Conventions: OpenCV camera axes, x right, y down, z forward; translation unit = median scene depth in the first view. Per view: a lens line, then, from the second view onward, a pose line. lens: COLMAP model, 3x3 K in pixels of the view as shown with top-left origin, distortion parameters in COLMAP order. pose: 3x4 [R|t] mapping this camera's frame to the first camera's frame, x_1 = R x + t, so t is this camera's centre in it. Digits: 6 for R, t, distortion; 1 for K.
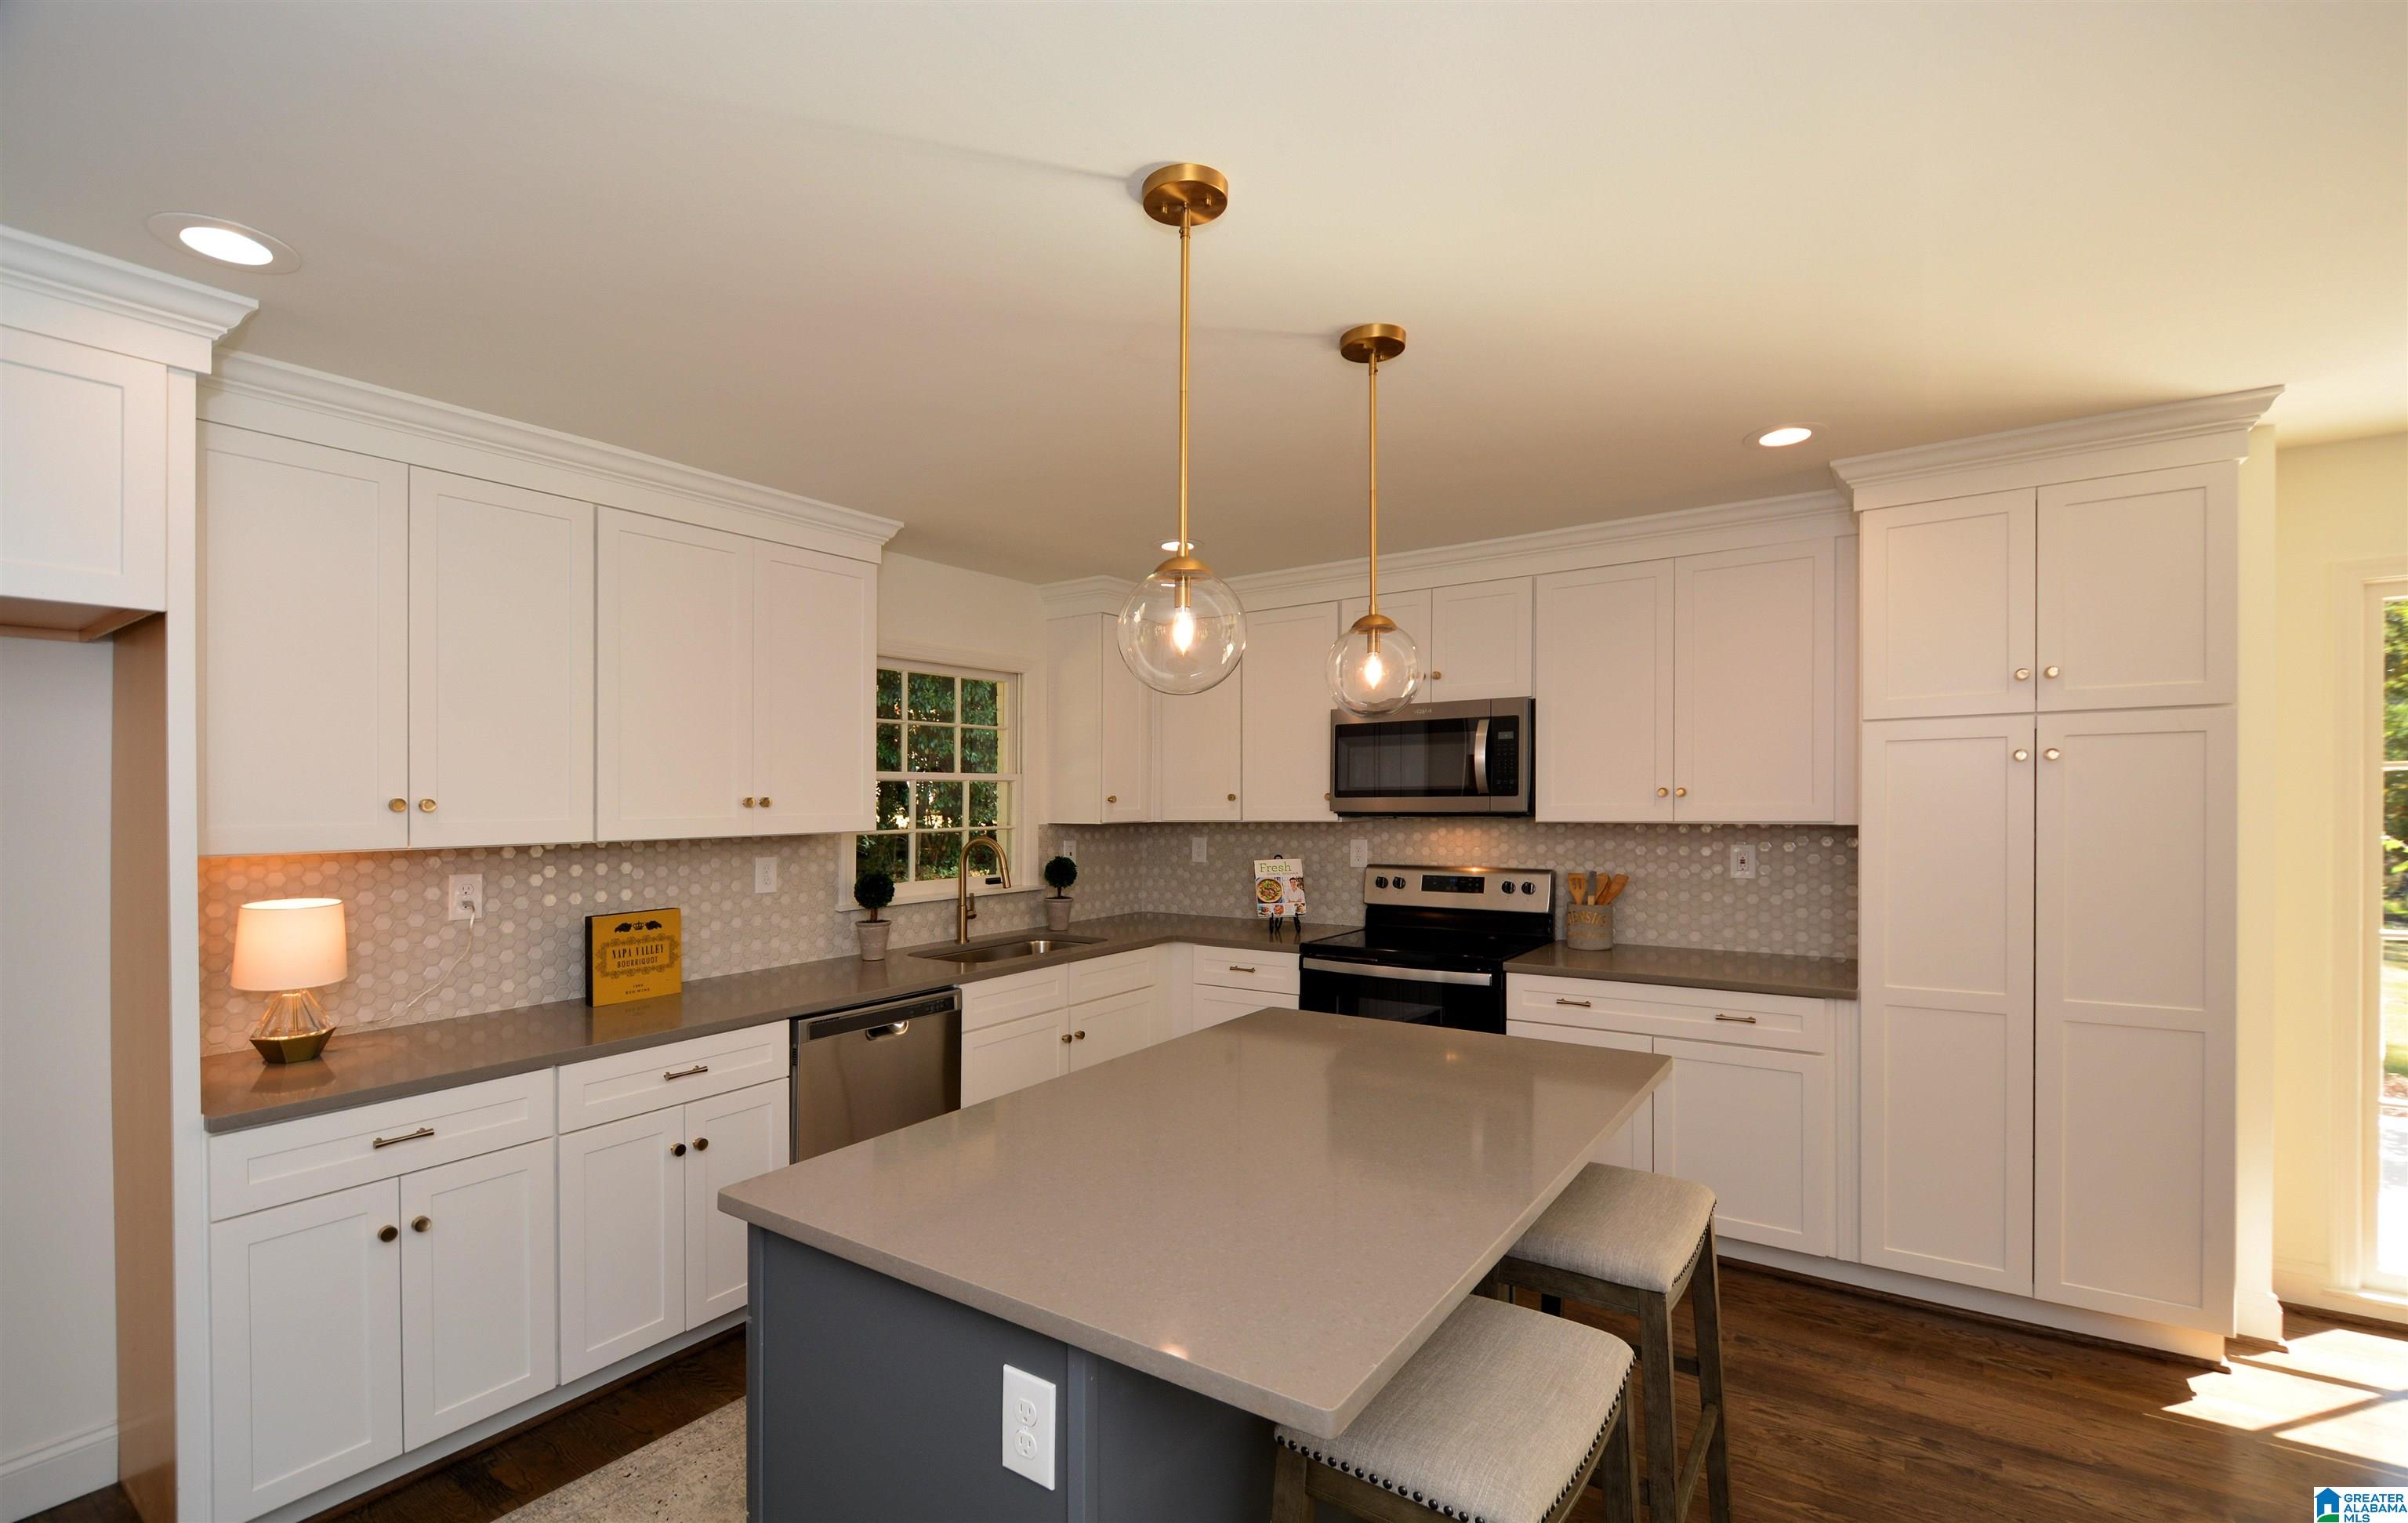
lens RADIAL K [[1015.6, 0, 1100.8], [0, 1015.6, 812.6], [0, 0, 1]] dist [-0.002739, 0.000170]
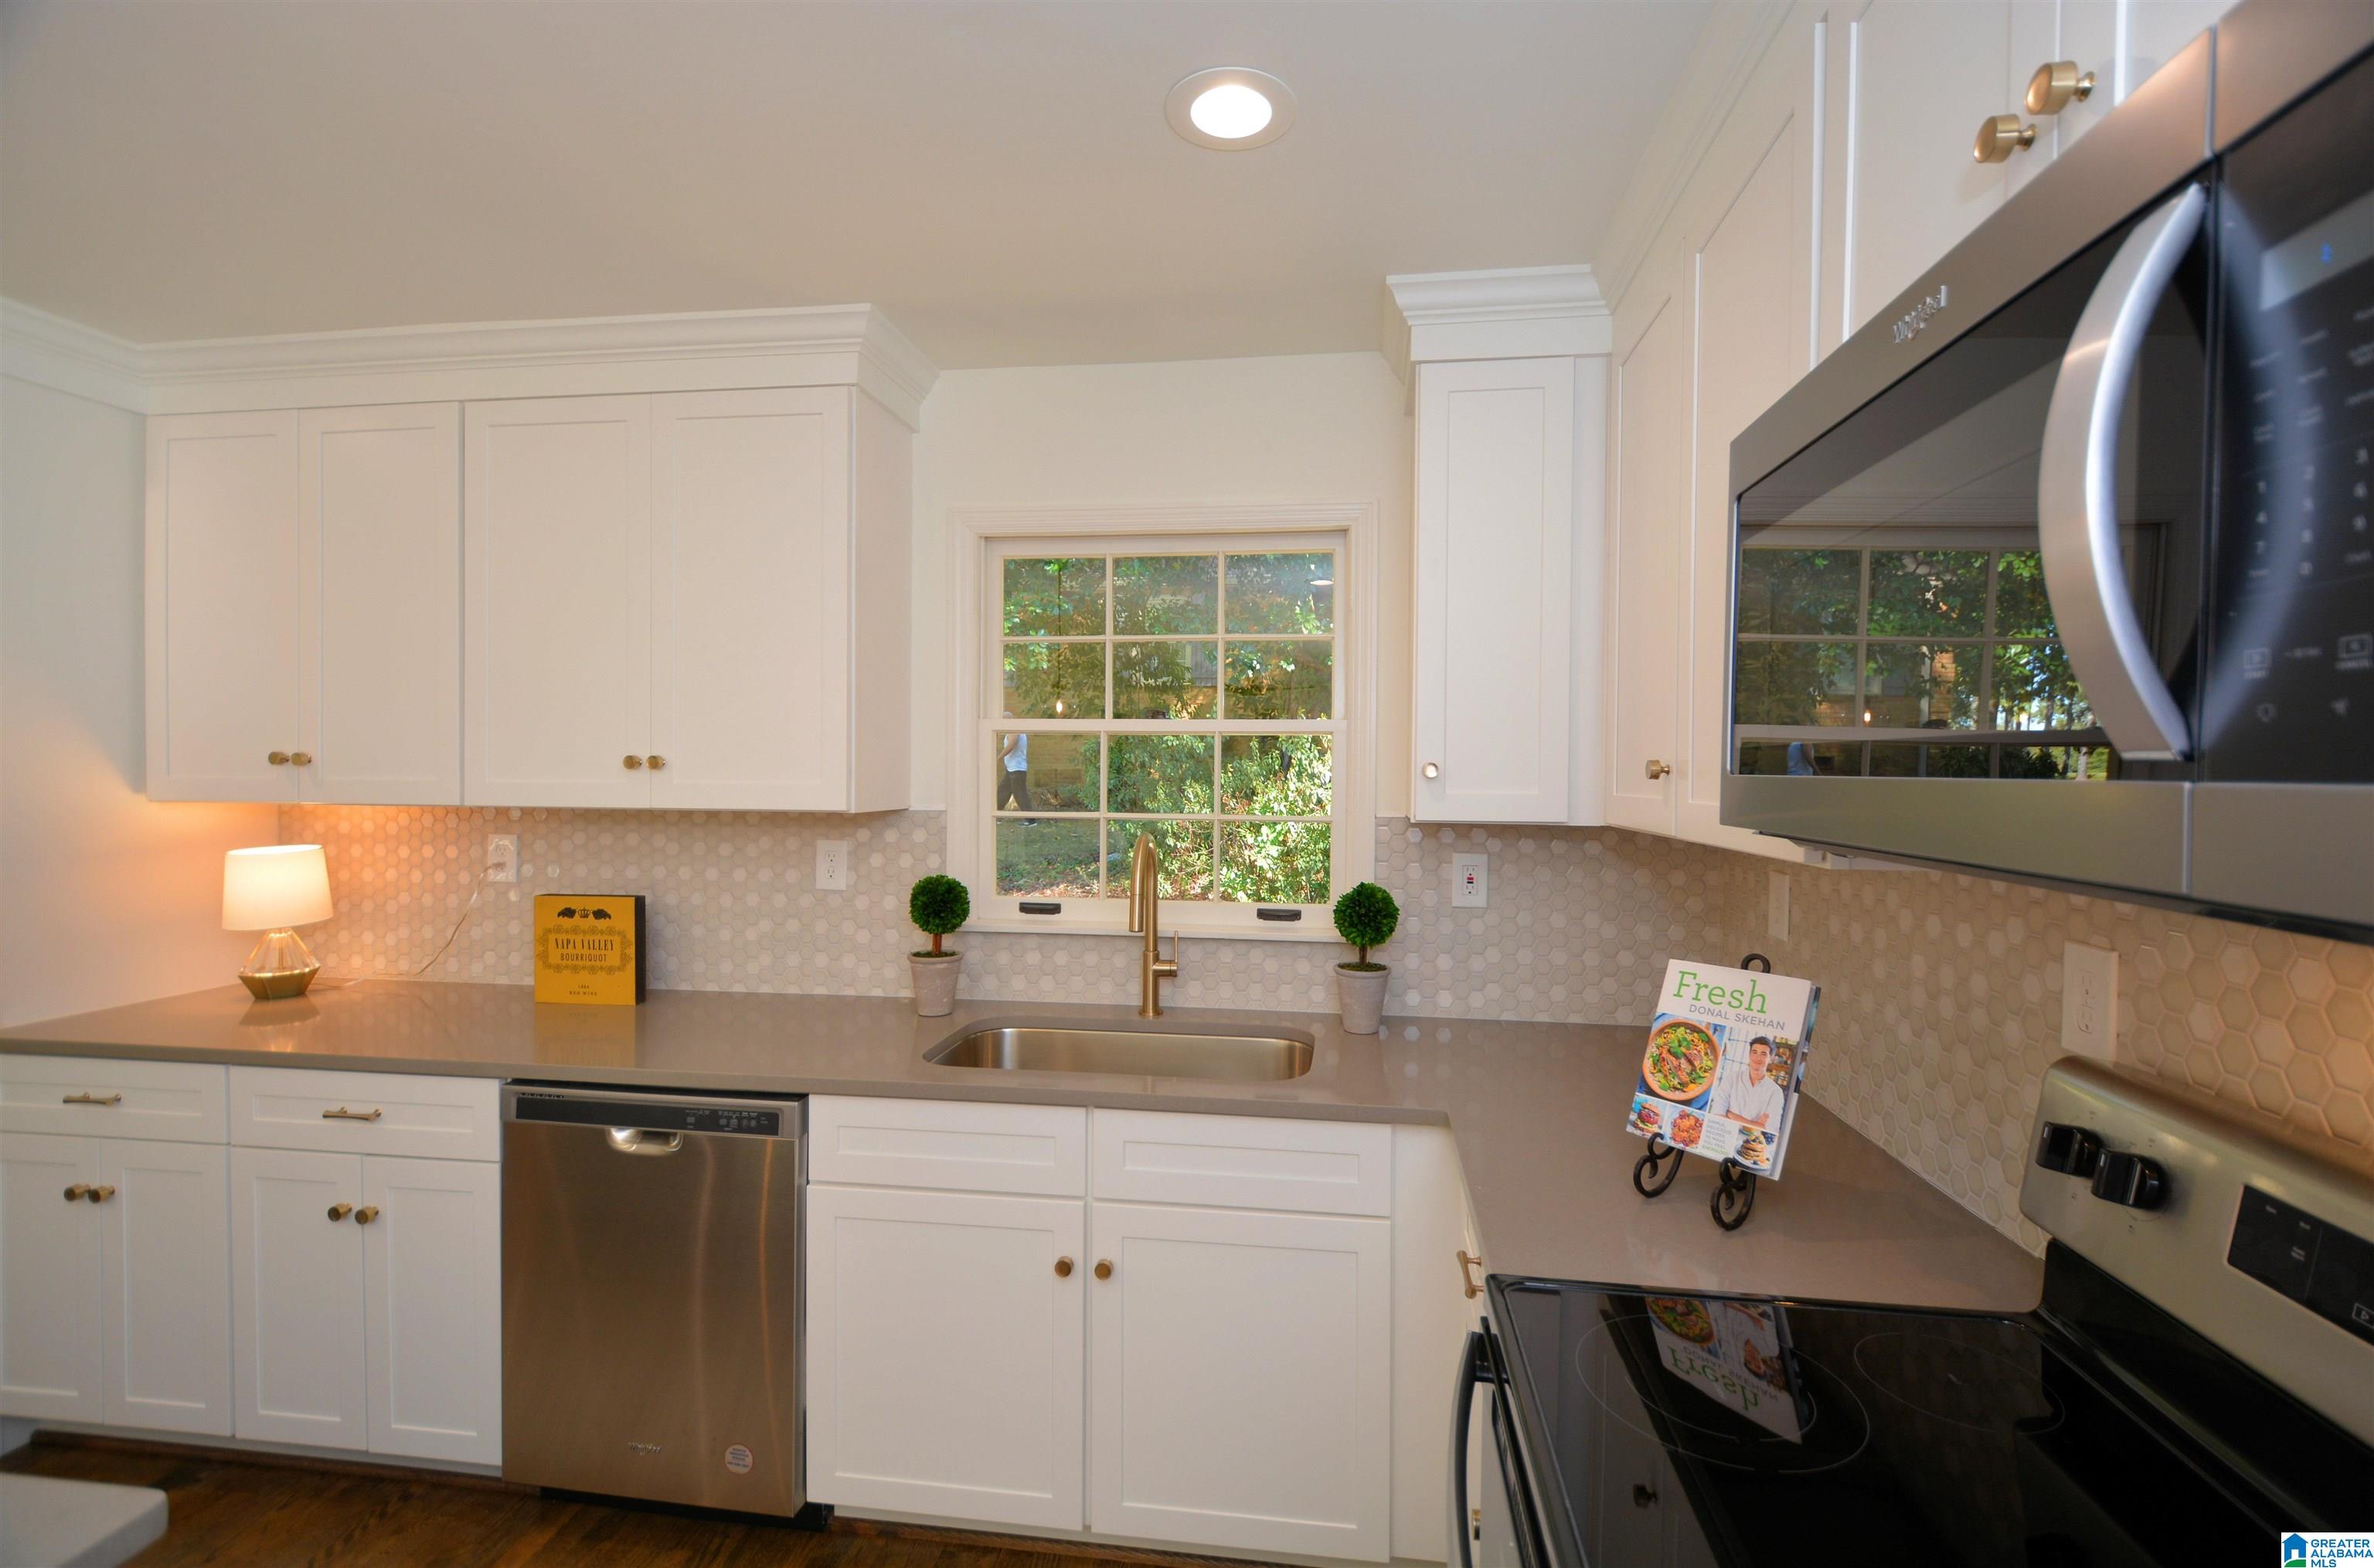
lens RADIAL K [[1037.2, 0, 1187.9], [0, 1037.2, 776.2], [0, 0, 1]] dist [0.005026, -0.003580]
pose [[0.530657, 0.022209, -0.847296, 0.422670], [-0.023729, 0.999654, 0.011342, -0.015720], [0.847255, 0.014087, 0.531000, 0.813794]]
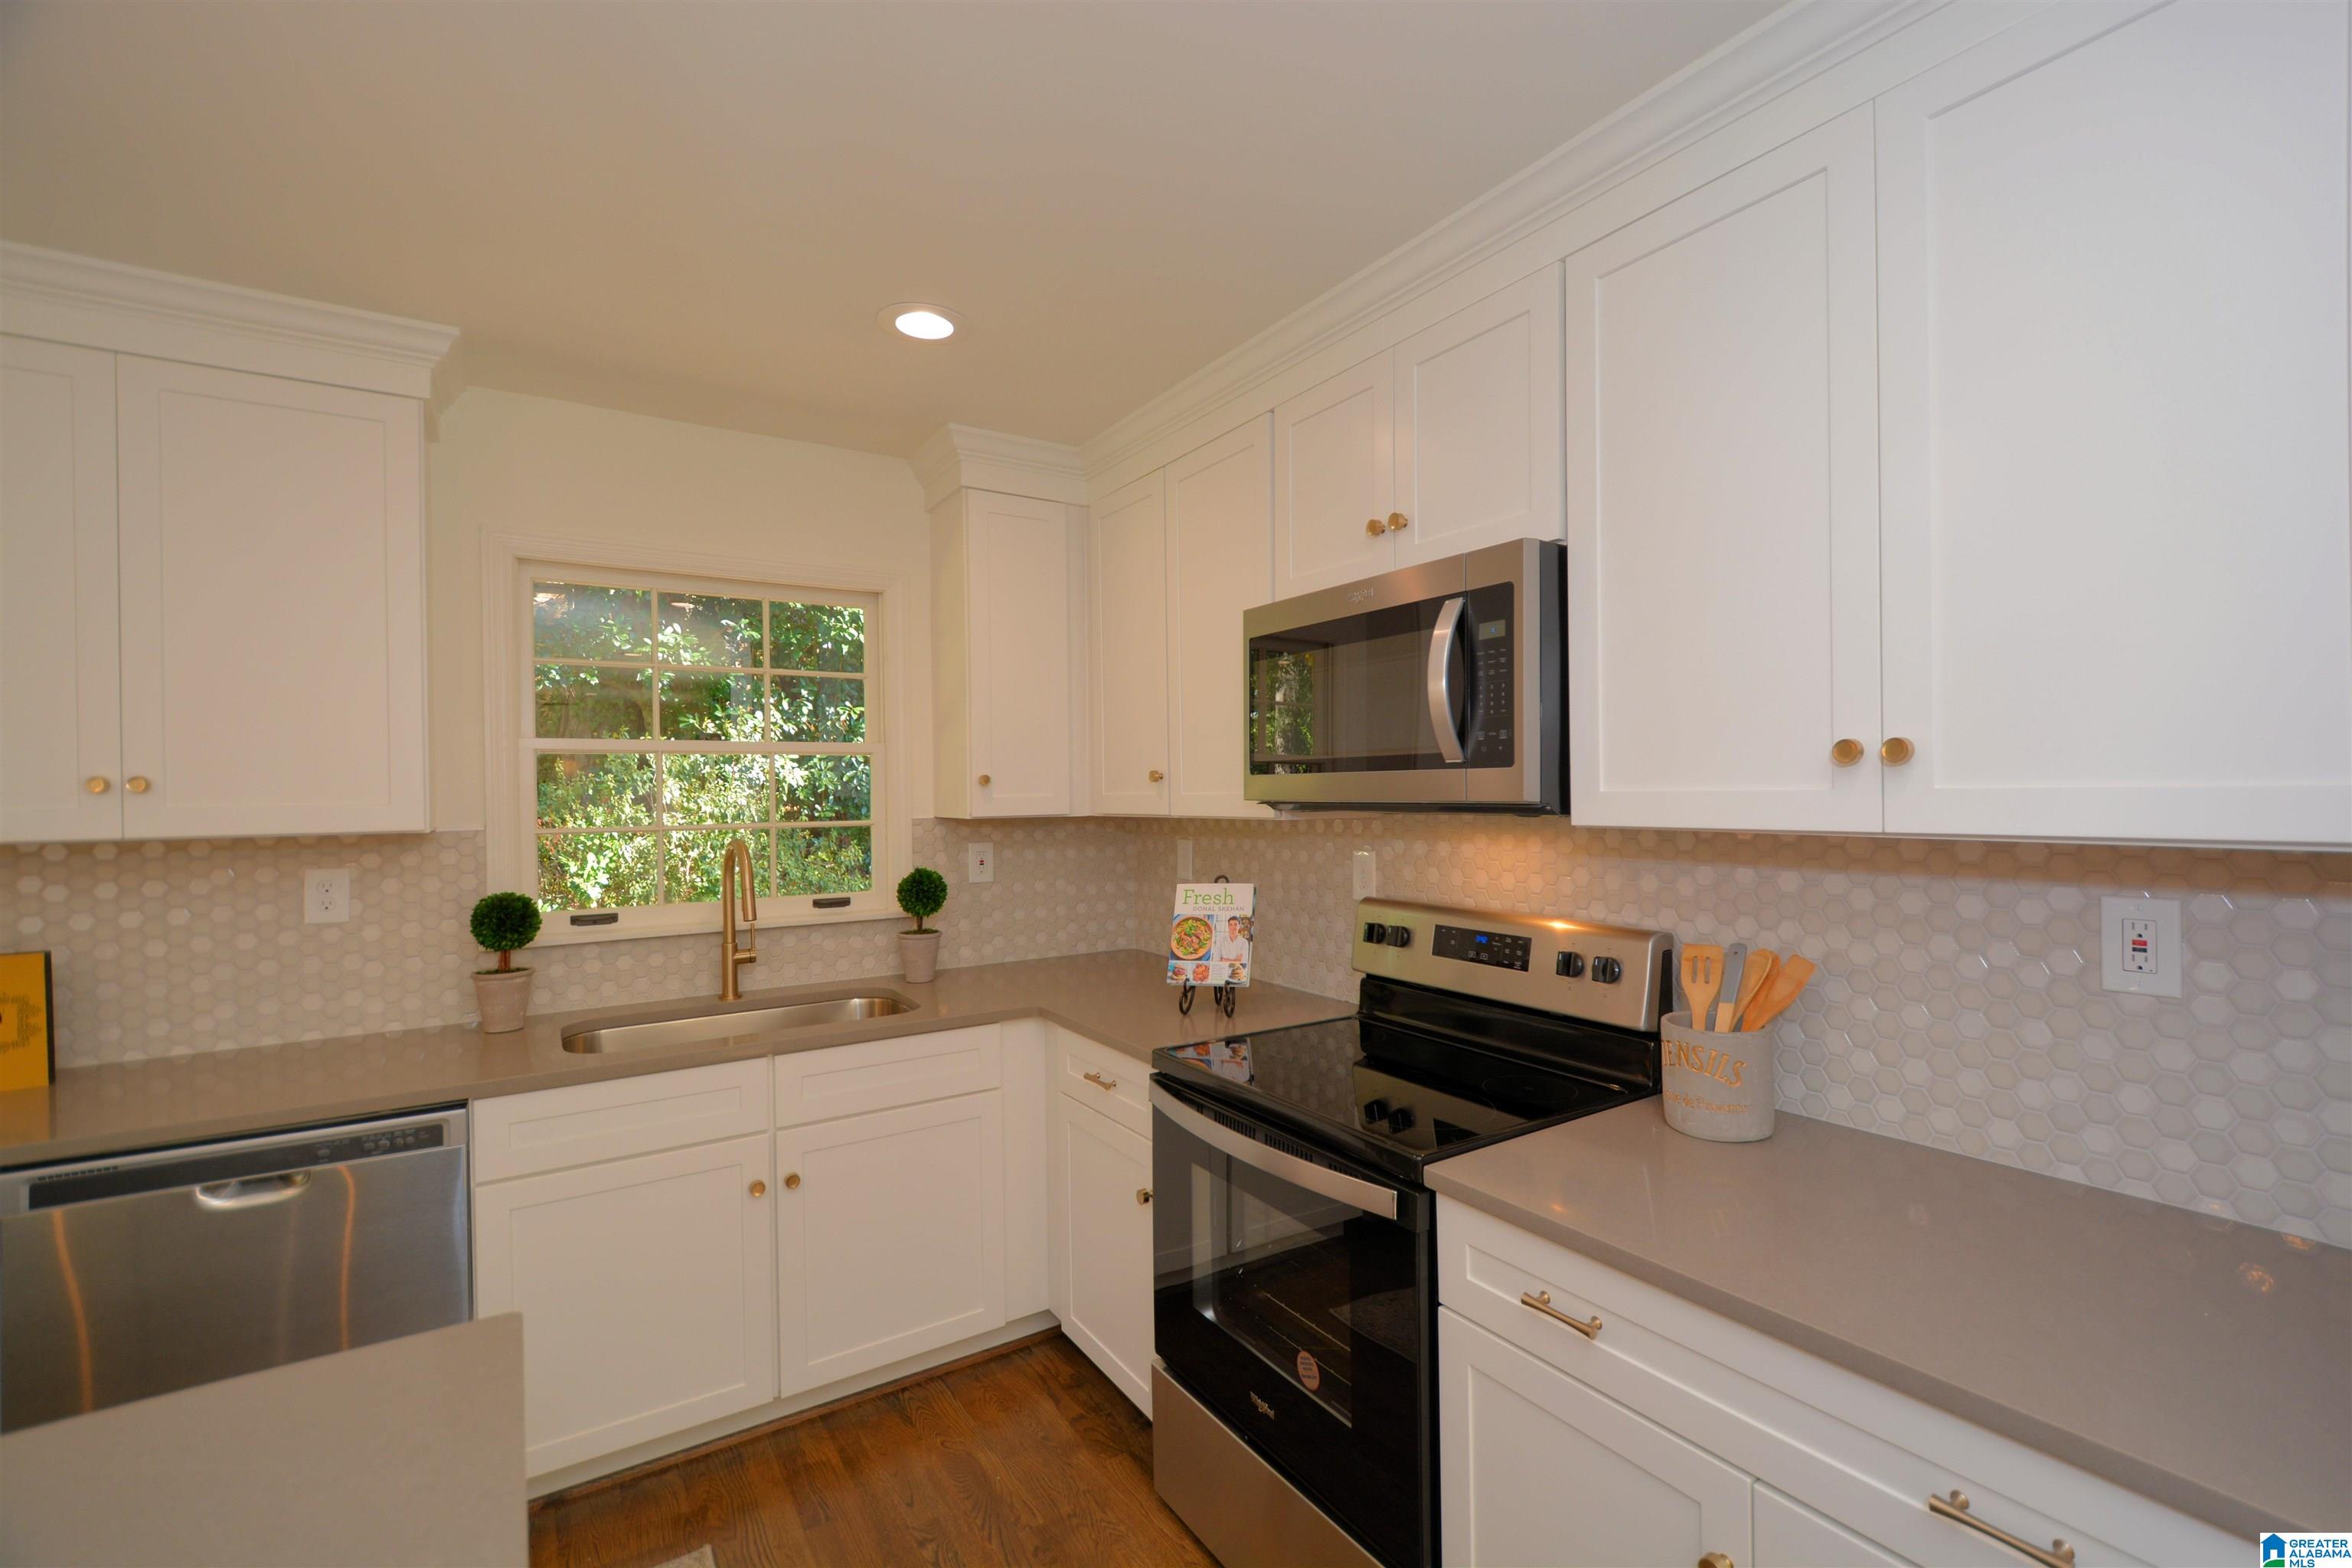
lens RADIAL K [[1027.6, 0, 1193.9], [0, 1027.6, 784.7], [0, 0, 1]] dist [0.005026, -0.003580]
pose [[0.954670, -0.001691, -0.297661, 0.399416], [-0.001858, 0.999931, -0.011639, -0.003584], [0.297660, 0.011665, 0.954601, 0.524031]]
